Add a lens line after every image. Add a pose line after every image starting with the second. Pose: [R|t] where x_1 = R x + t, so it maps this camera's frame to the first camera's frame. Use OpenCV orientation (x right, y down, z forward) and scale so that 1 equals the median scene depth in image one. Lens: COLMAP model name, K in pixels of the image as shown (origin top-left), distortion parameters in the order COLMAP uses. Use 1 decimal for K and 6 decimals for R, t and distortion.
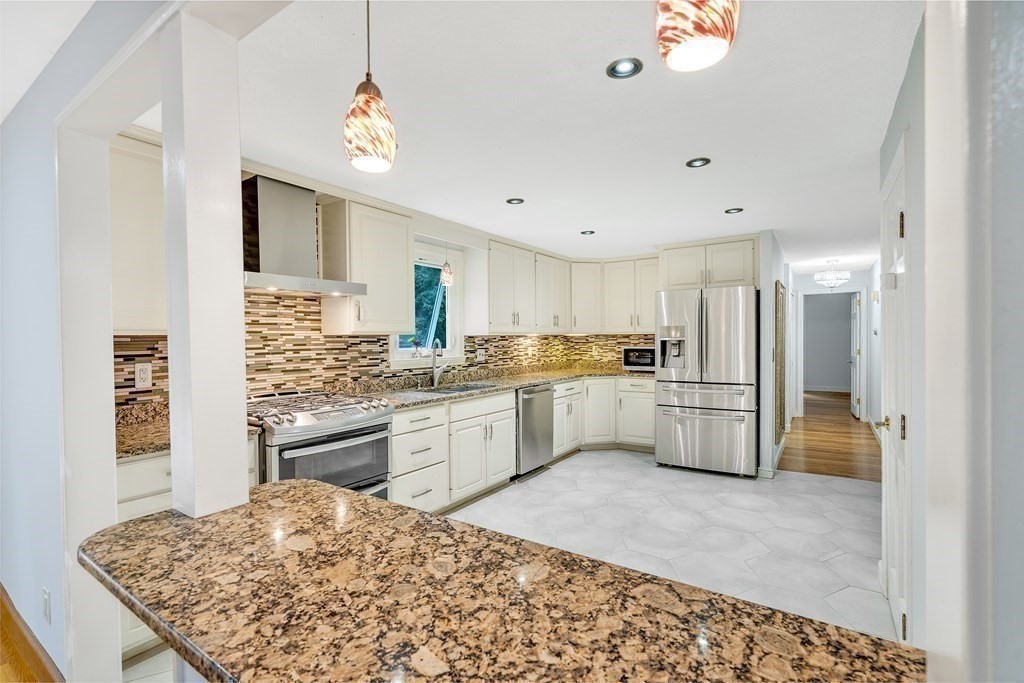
lens RADIAL K [[469.0, 0, 511.9], [0, 469.0, 341.9], [0, 0, 1]] dist [-0.002167, 0.000032]
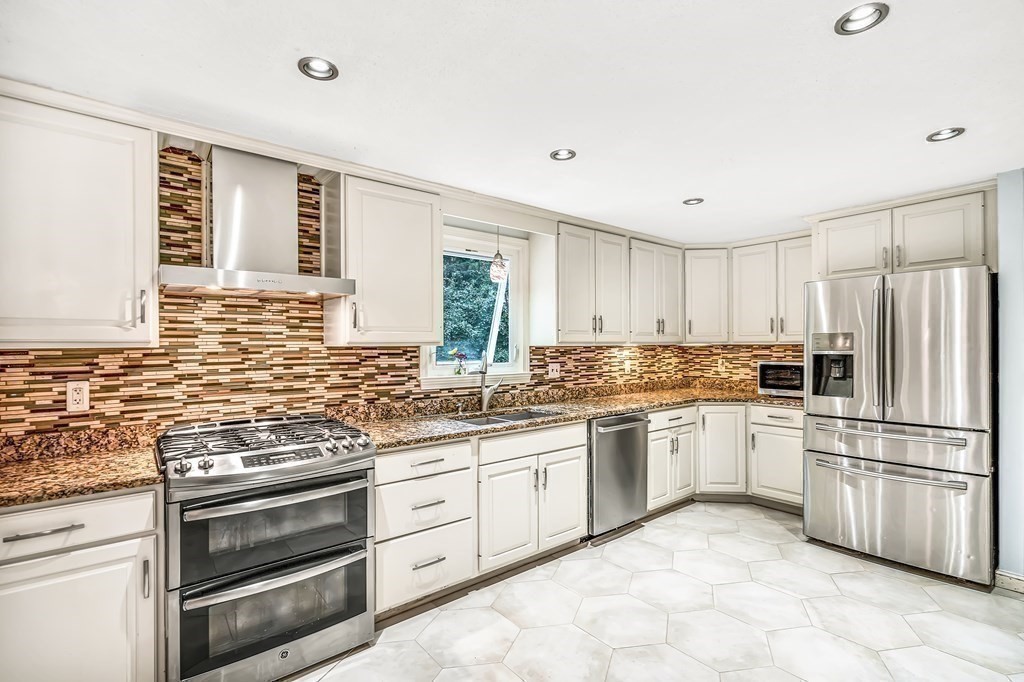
lens RADIAL K [[482.0, 0, 513.6], [0, 482.0, 343.5], [0, 0, 1]] dist [-0.000072, 0.001380]
pose [[0.958714, 0.003744, -0.284347, 0.113704], [-0.006729, 0.999932, -0.009523, -0.011119], [0.284292, 0.011044, 0.958674, 0.238950]]
